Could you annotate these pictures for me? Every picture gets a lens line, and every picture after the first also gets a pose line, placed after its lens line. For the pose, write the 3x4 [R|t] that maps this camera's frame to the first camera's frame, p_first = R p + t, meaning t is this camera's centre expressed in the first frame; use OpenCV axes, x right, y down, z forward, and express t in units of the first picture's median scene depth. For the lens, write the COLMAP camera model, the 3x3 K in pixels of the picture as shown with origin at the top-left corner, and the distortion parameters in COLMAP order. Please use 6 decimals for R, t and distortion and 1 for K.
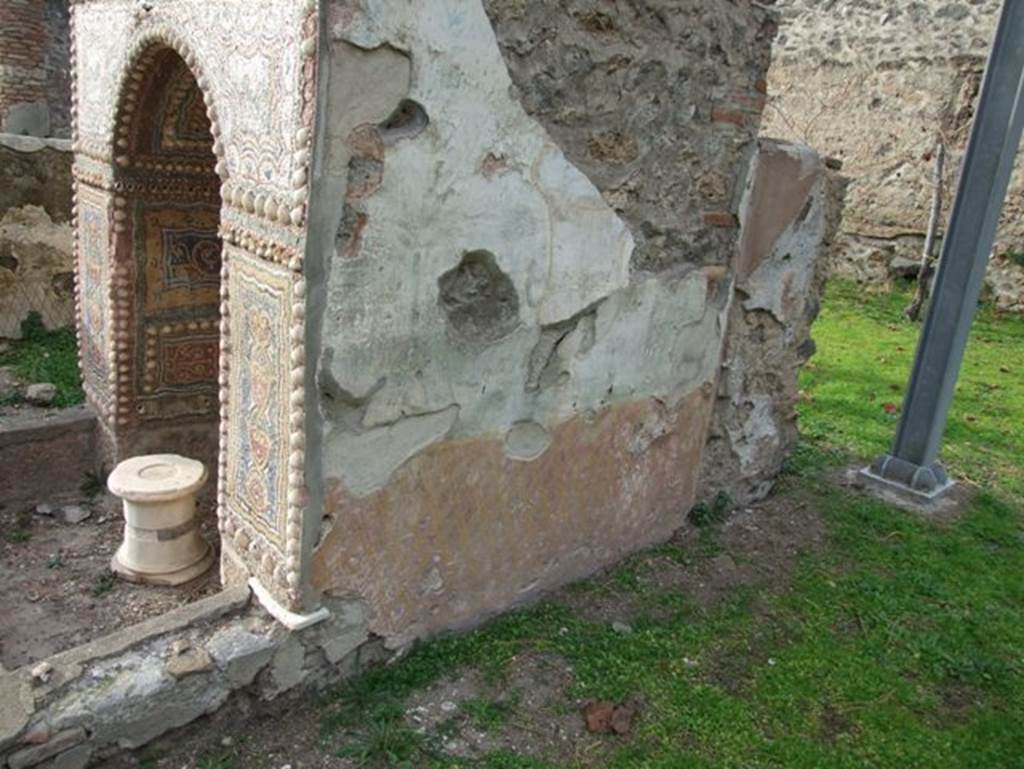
lens RADIAL K [[824.0, 0, 520.1], [0, 824.0, 372.7], [0, 0, 1]] dist [-0.059798, 0.055154]
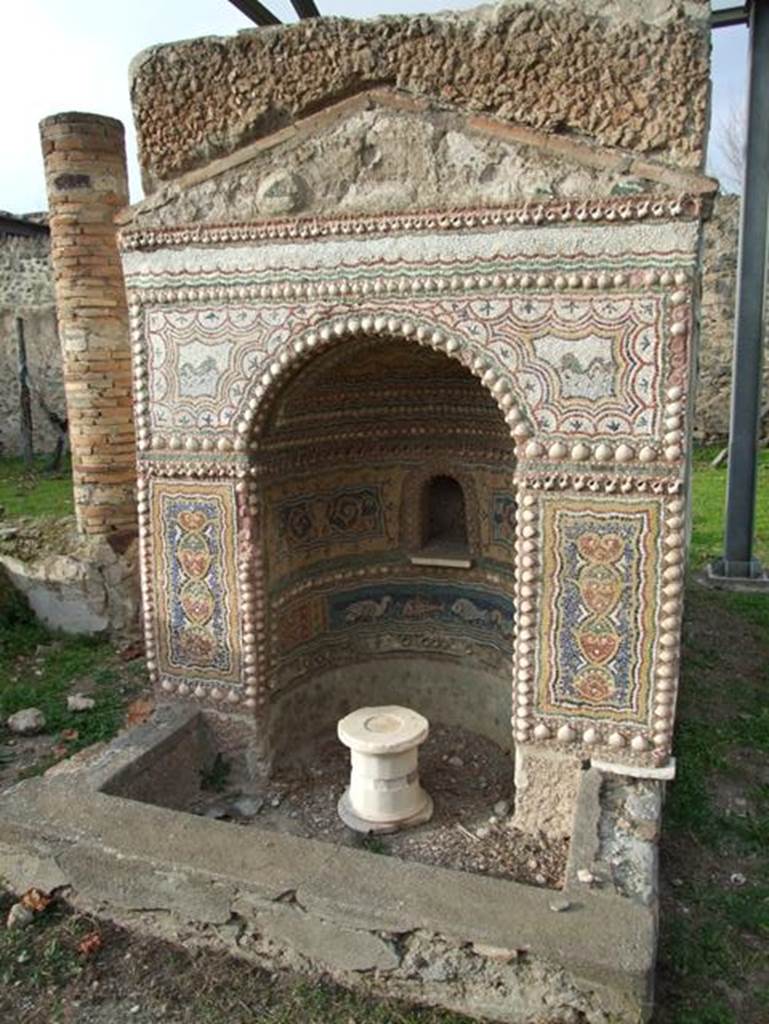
lens RADIAL K [[824.0, 0, 367.6], [0, 824.0, 499.5], [0, 0, 1]] dist [-0.059798, 0.055154]
pose [[0.882723, -0.215260, 0.417687, -0.937422], [0.250065, 0.967773, -0.029724, -0.148268], [-0.397828, 0.130687, 0.908104, 0.003076]]
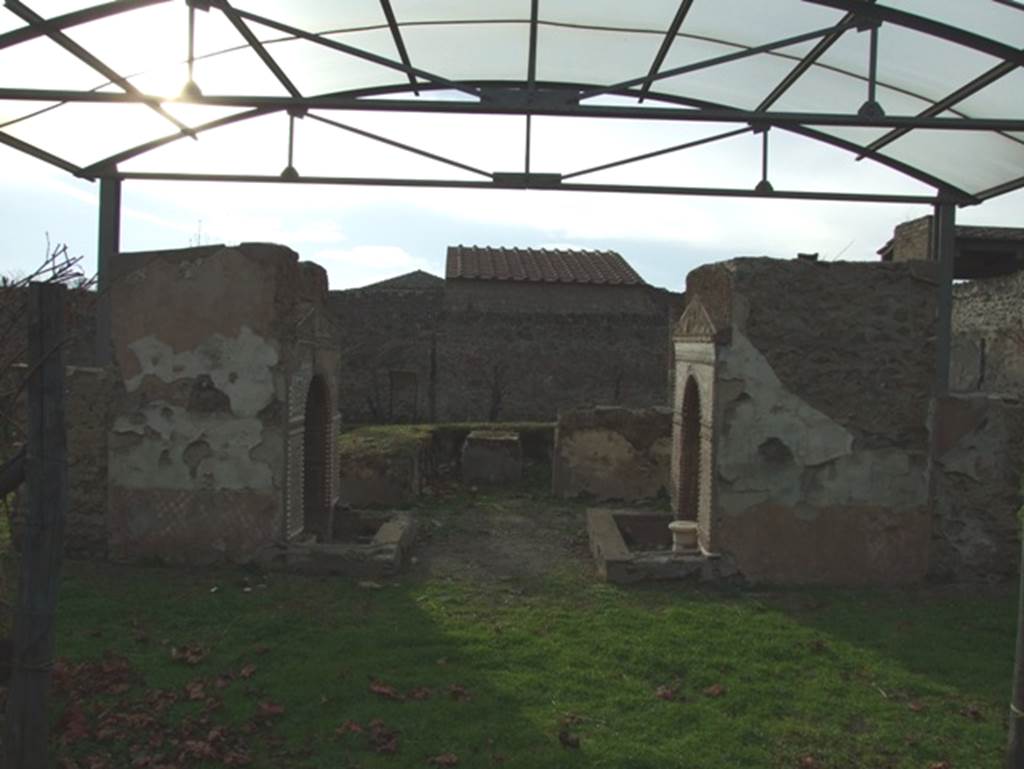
lens RADIAL K [[824.0, 0, 501.5], [0, 824.0, 384.3], [0, 0, 1]] dist [-0.059798, 0.055154]
pose [[0.713432, -0.068970, -0.697322, 1.209711], [-0.142127, 0.960217, -0.240383, 0.476576], [0.686159, 0.270605, 0.675247, -1.596999]]
